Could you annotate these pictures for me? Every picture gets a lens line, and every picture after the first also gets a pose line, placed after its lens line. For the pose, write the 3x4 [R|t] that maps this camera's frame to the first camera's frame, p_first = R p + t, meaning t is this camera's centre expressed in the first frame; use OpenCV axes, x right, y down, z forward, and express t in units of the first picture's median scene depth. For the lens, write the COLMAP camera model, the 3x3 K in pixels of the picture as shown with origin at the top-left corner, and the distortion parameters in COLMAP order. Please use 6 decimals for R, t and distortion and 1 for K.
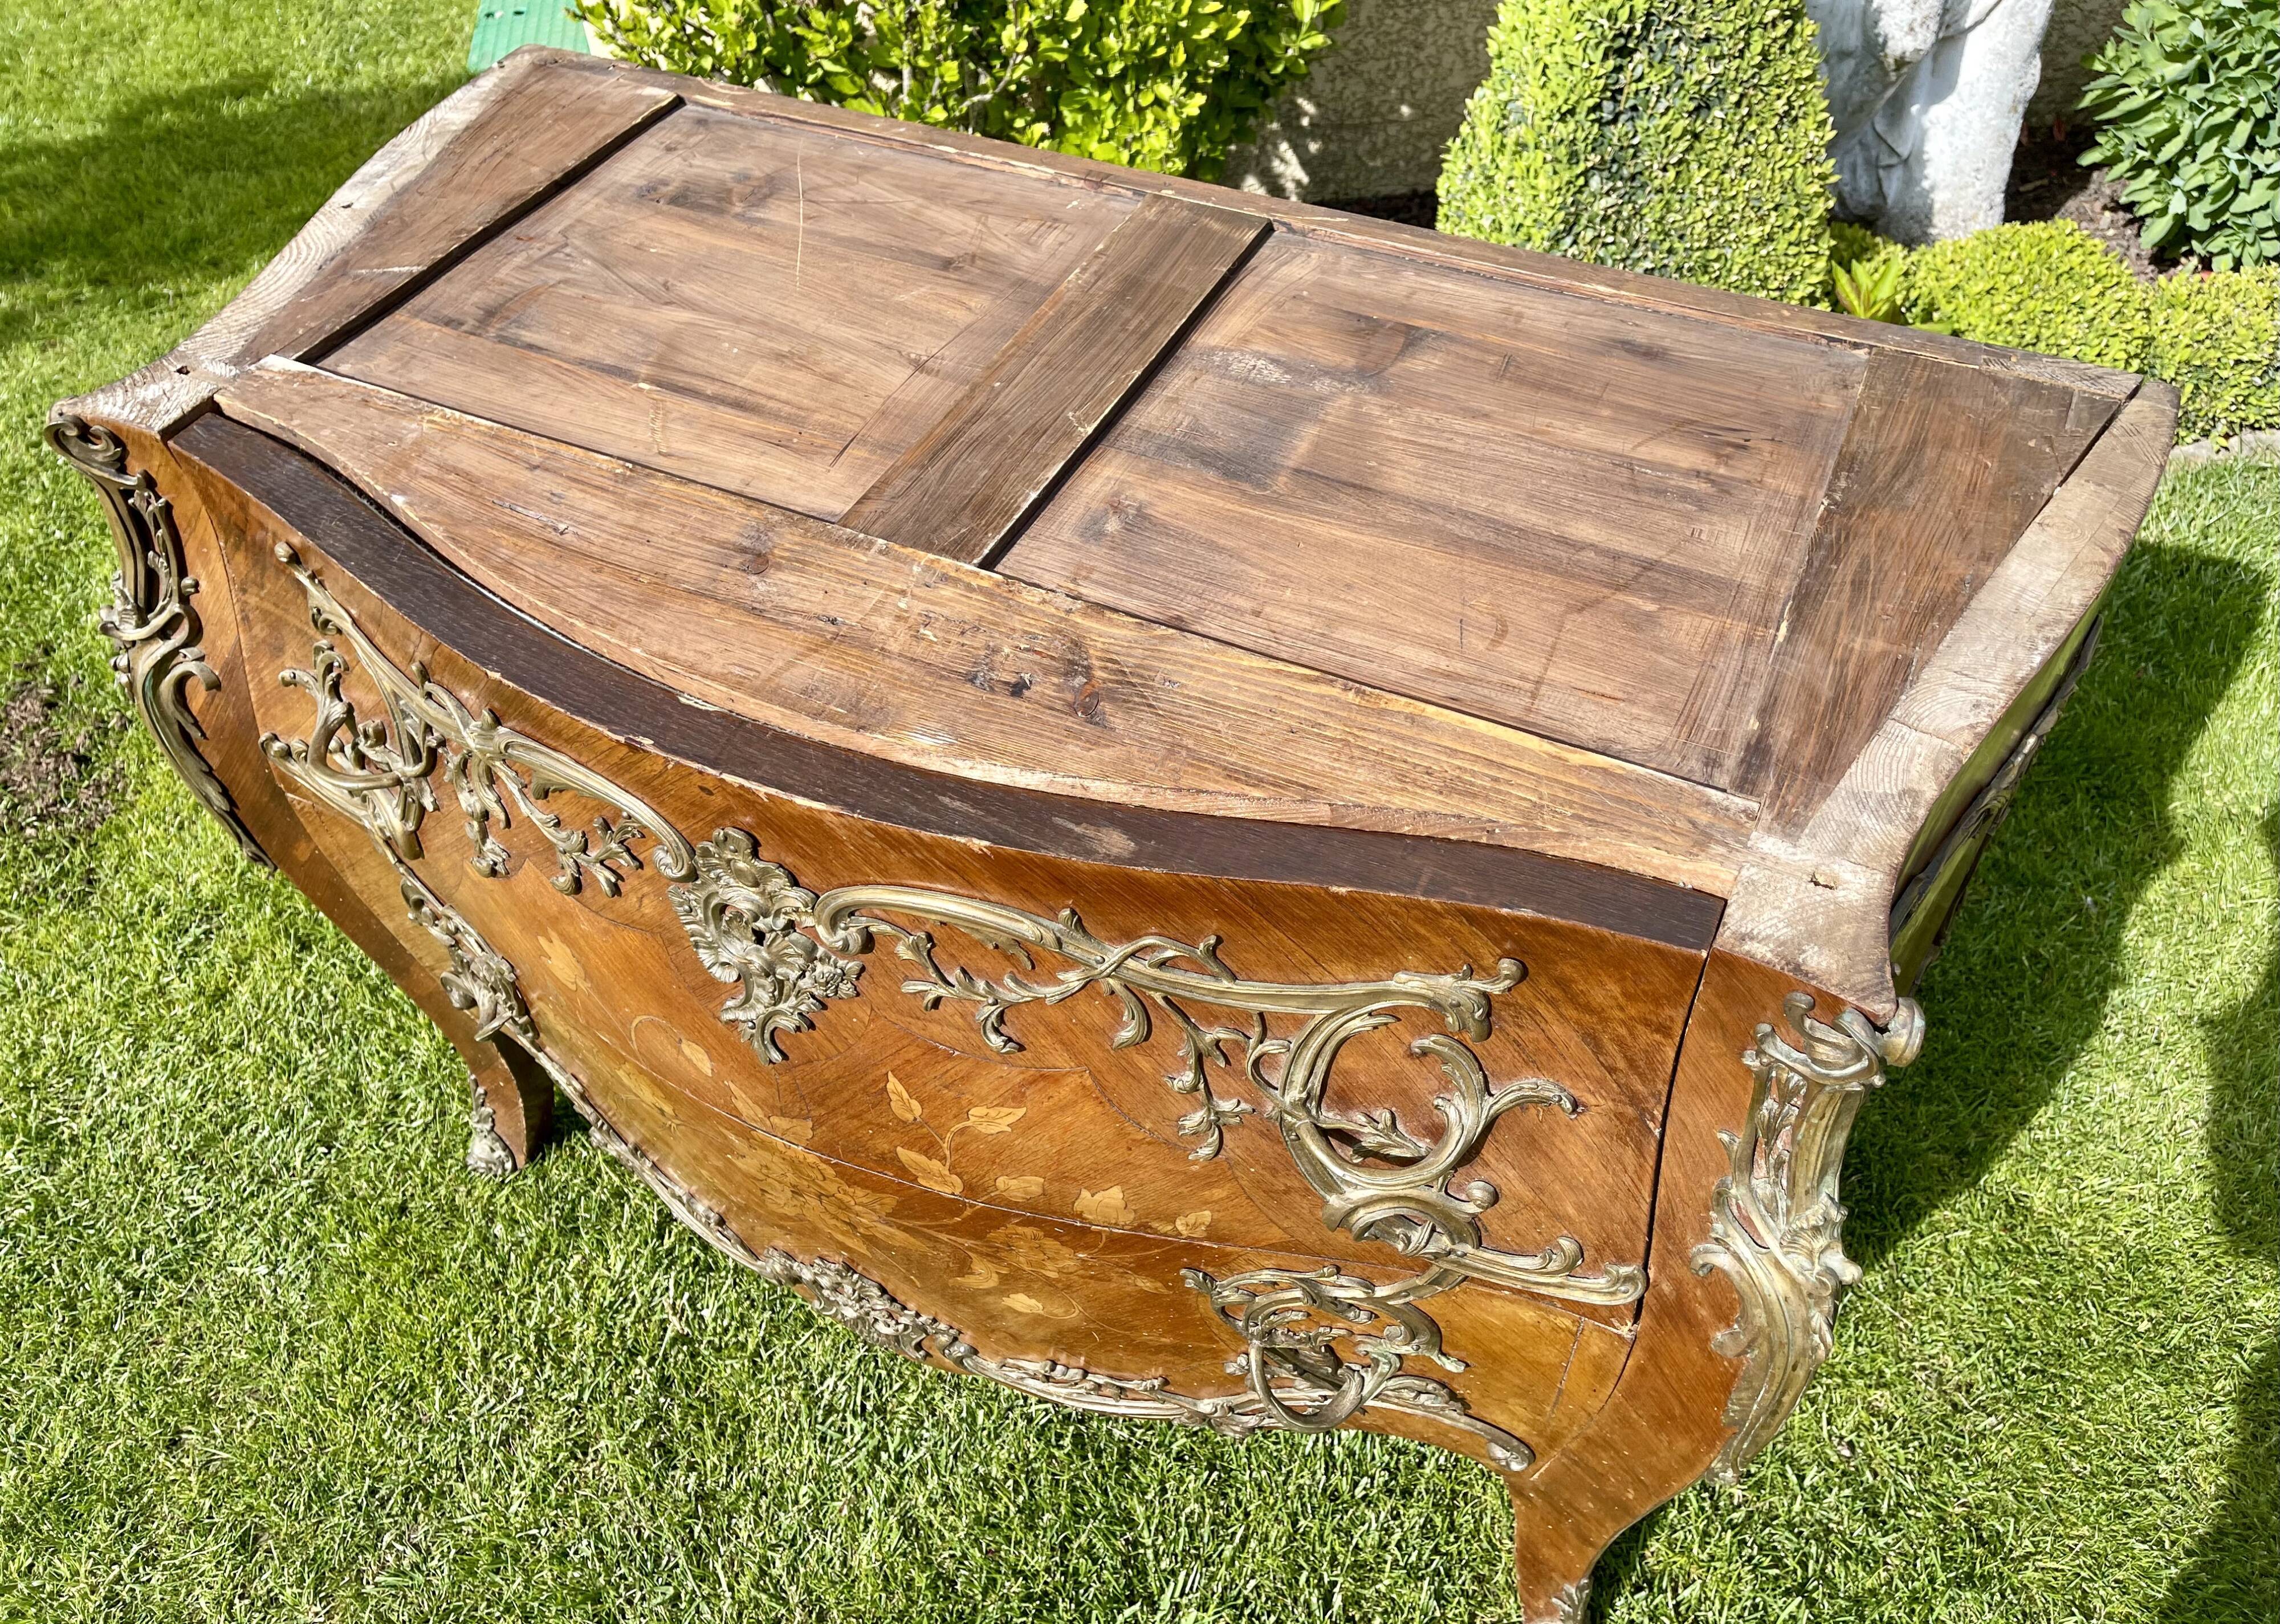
lens RADIAL K [[1769.6, 0, 1130.9], [0, 1769.6, 794.9], [0, 0, 1]] dist [0.031190, -0.025056]
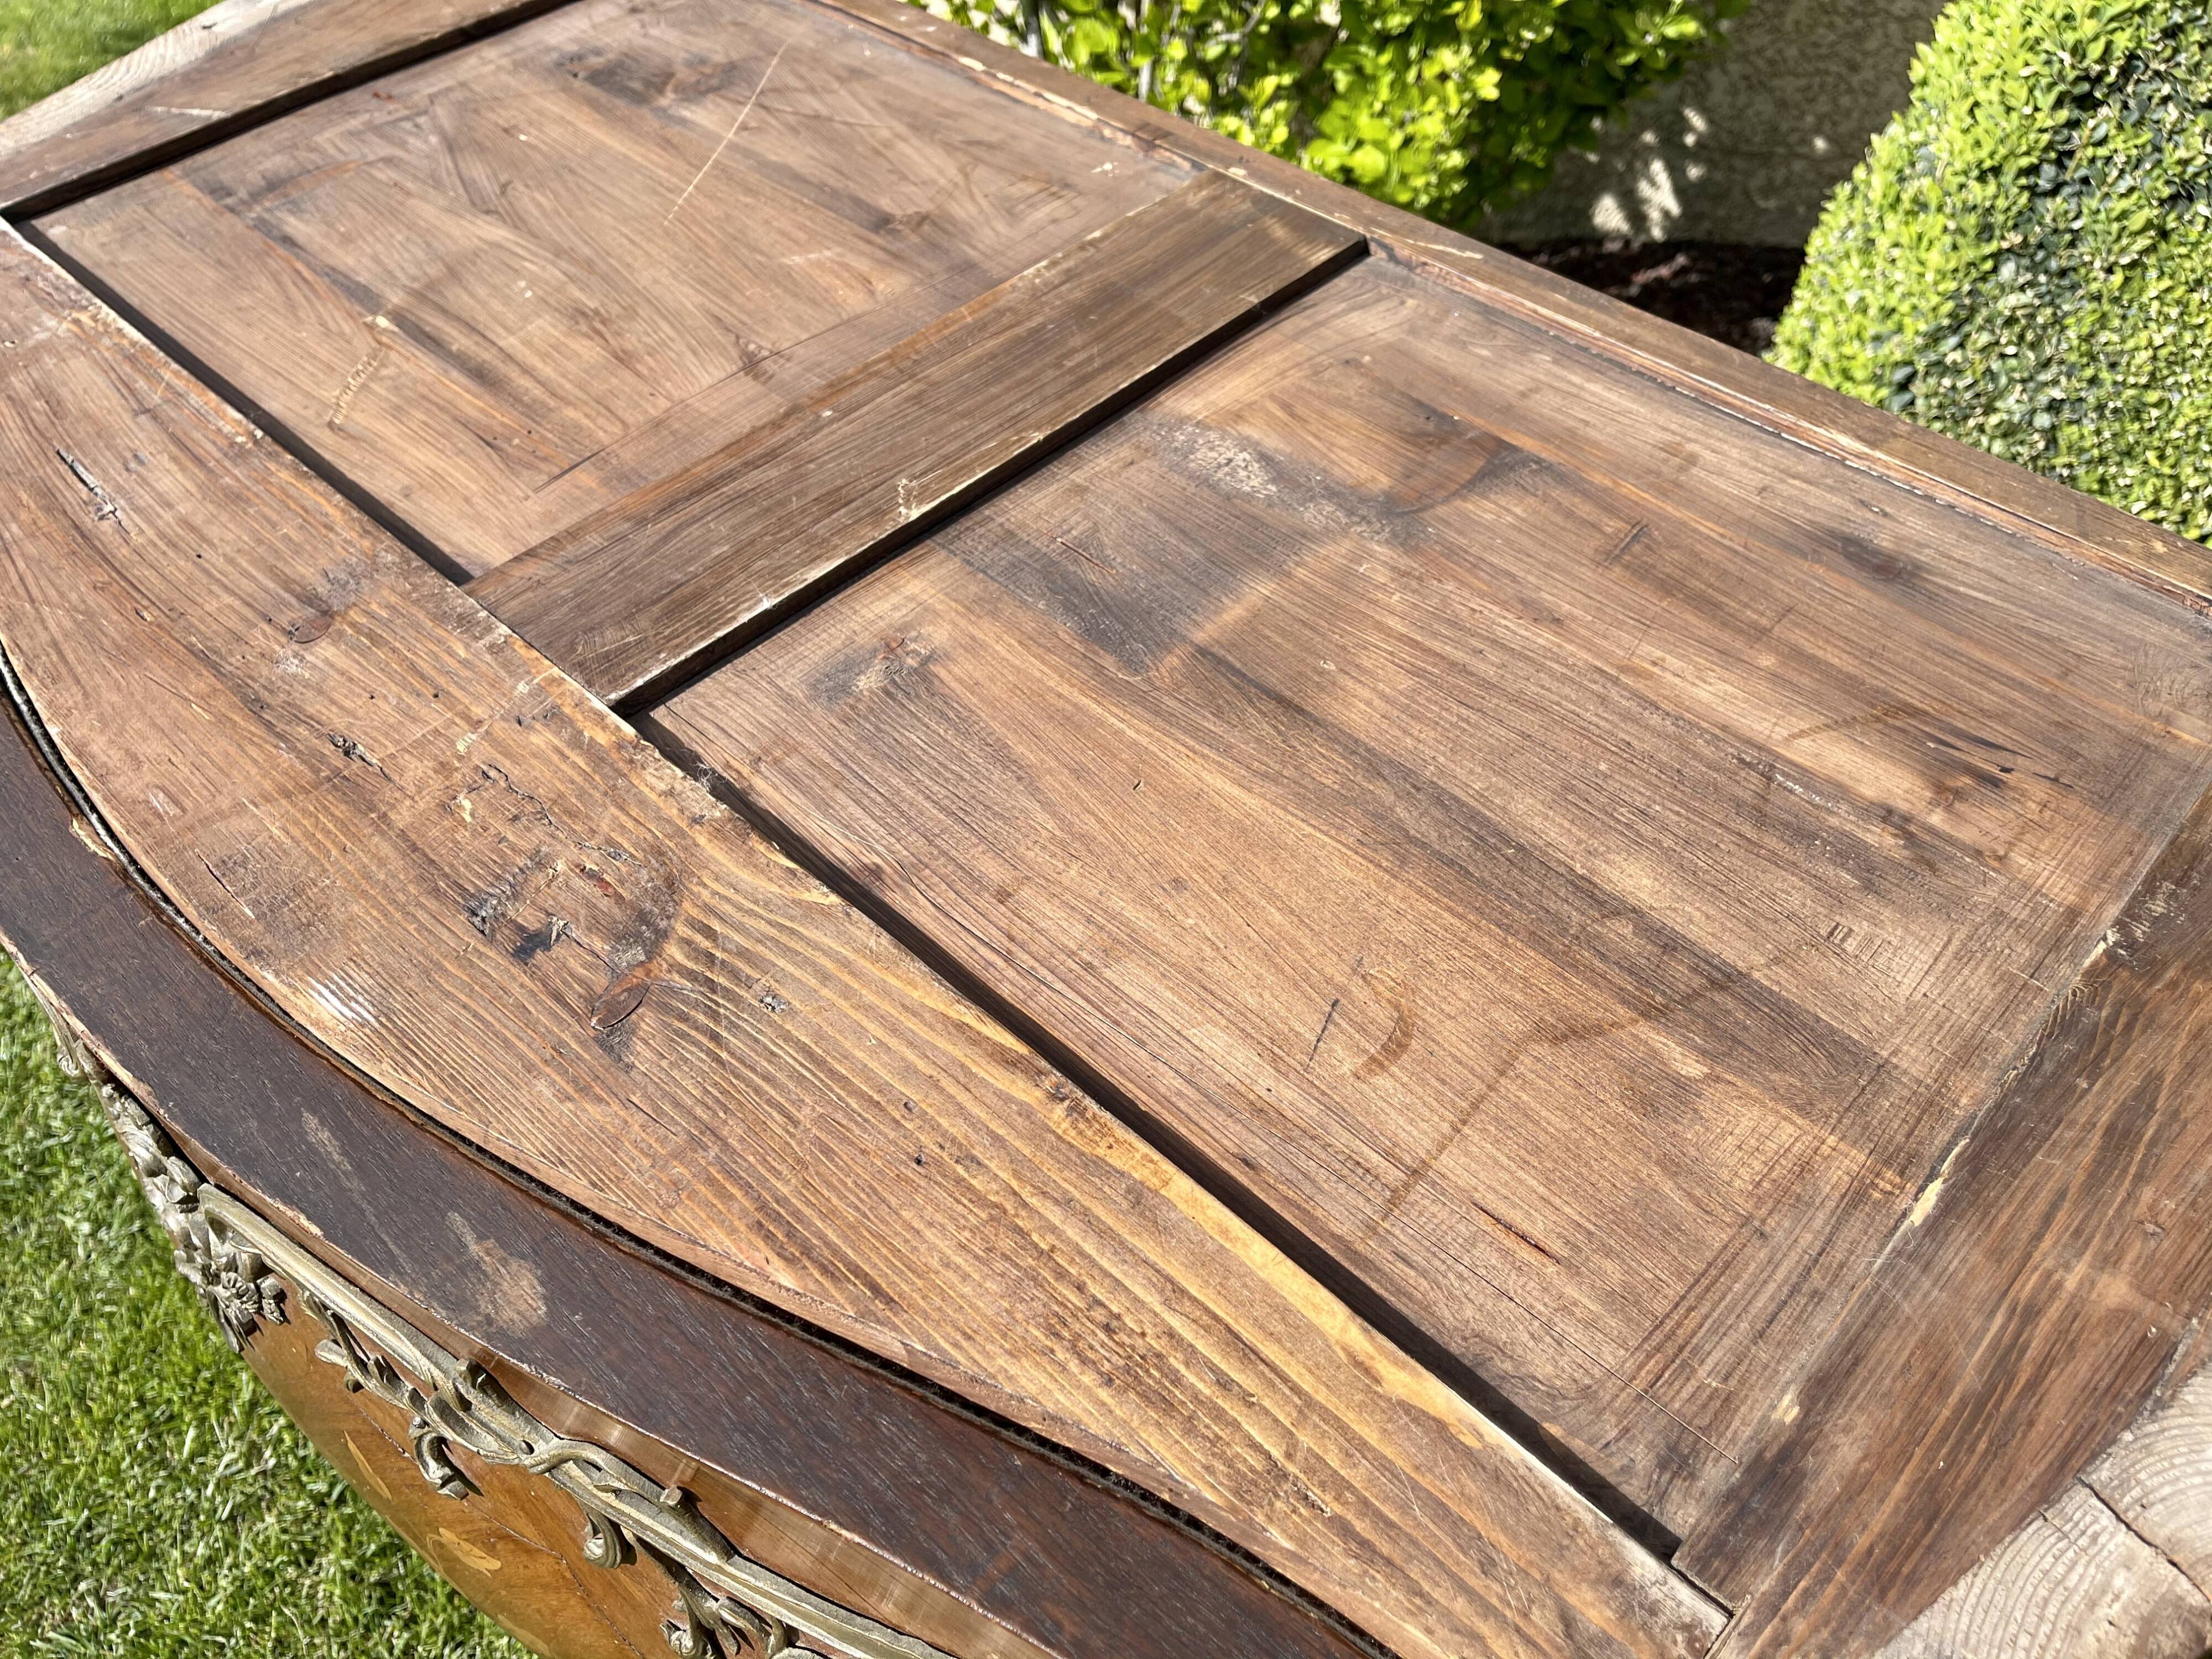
lens RADIAL K [[1751.4, 0, 1051.4], [0, 1751.4, 853.8], [0, 0, 1]] dist [0.060032, -0.096319]
pose [[0.950841, 0.235332, -0.201295, 0.093758], [-0.225805, 0.971698, 0.069388, -0.075098], [0.211927, -0.020524, 0.977070, 0.207009]]
